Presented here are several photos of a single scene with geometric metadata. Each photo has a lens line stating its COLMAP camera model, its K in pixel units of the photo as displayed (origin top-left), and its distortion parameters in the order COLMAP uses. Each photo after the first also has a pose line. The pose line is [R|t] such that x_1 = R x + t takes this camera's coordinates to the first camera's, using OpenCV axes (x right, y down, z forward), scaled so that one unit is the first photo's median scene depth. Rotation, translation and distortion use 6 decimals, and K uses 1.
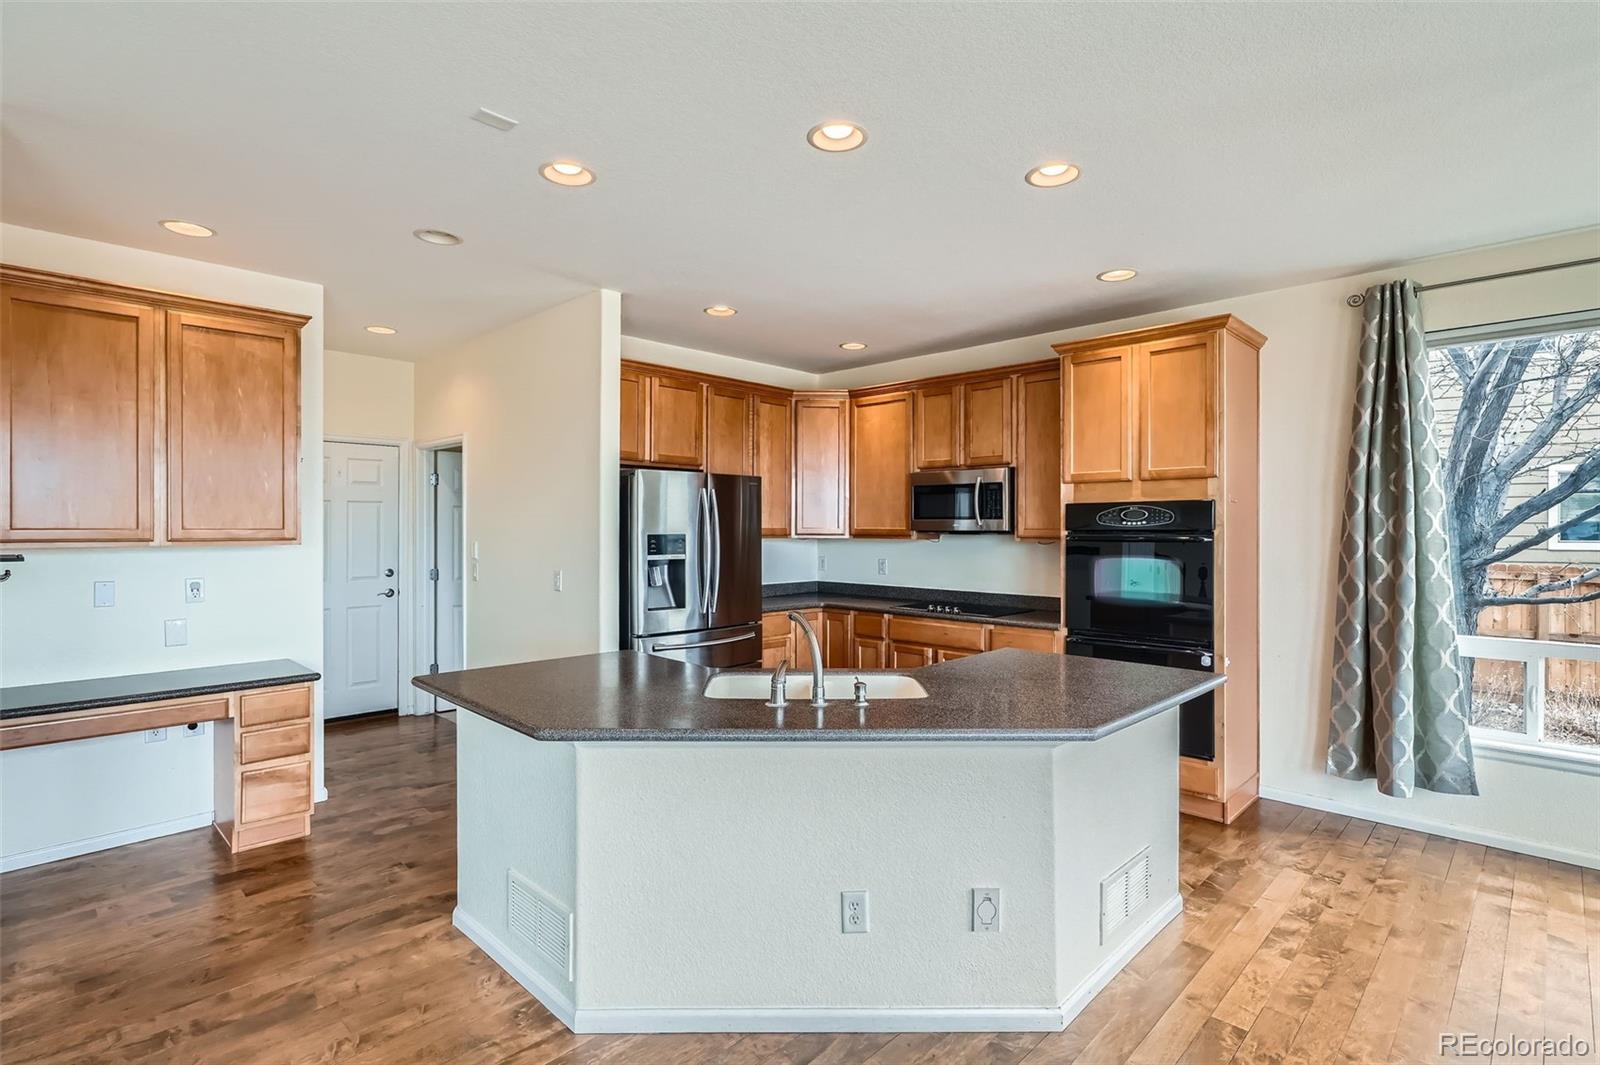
lens RADIAL K [[780.0, 0, 801.0], [0, 780.0, 530.8], [0, 0, 1]] dist [0.005923, 0.000666]
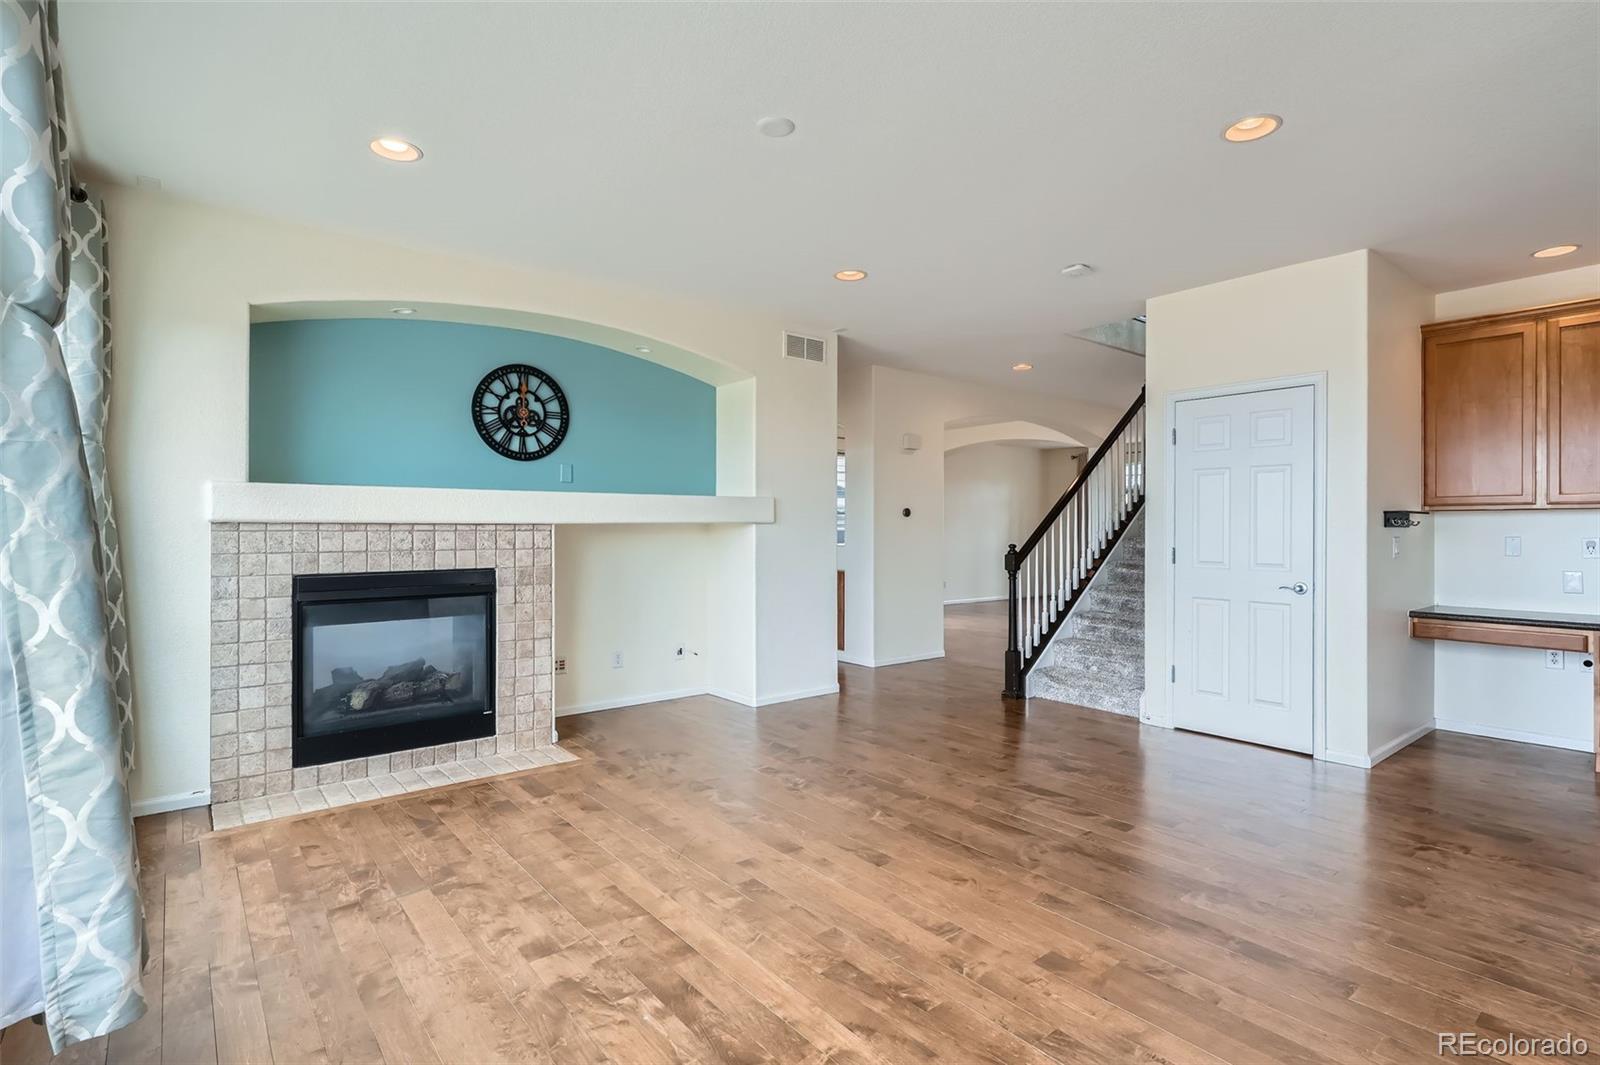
lens RADIAL K [[780.0, 0, 802.7], [0, 780.0, 525.9], [0, 0, 1]] dist [0.005923, 0.000666]
pose [[-0.109593, -0.001393, -0.993976, 0.462007], [-0.007453, 0.999972, -0.000579, 0.046769], [0.993949, 0.007344, -0.109601, -0.035591]]
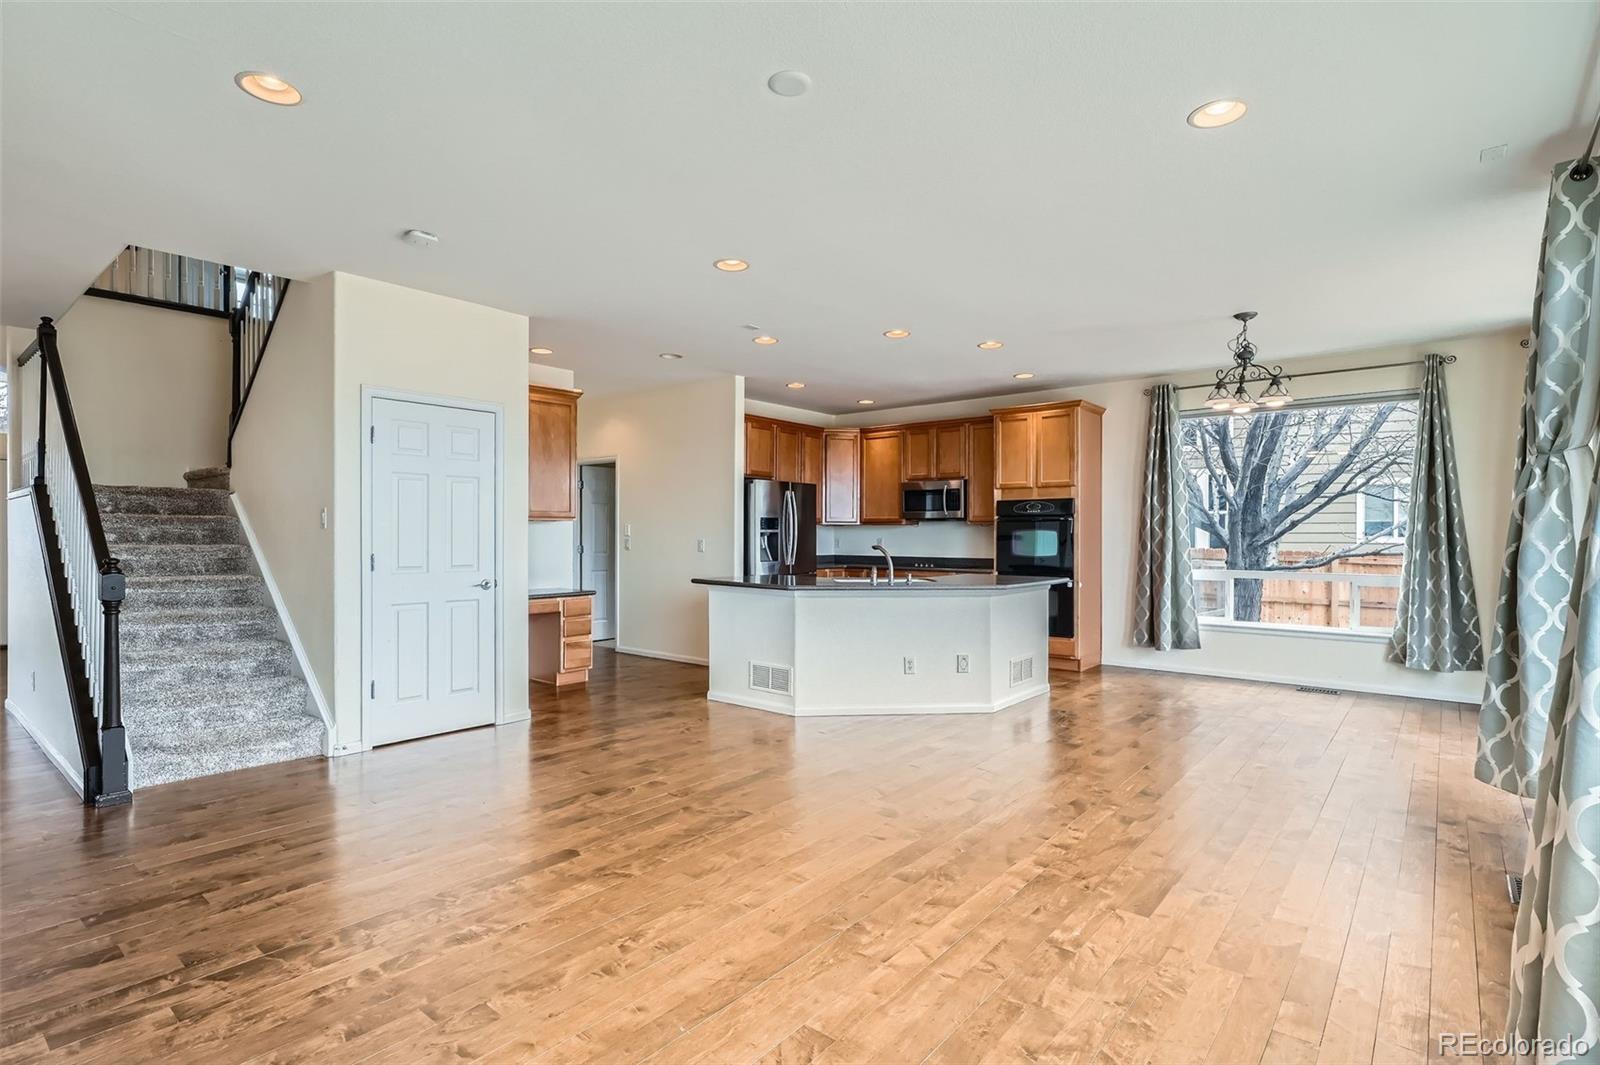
lens RADIAL K [[780.0, 0, 805.8], [0, 780.0, 543.2], [0, 0, 1]] dist [0.005923, 0.000666]
pose [[0.996494, 0.000271, 0.083669, -0.242089], [-0.000767, 0.999982, 0.005889, 0.052193], [-0.083666, -0.005932, 0.996476, -0.732676]]
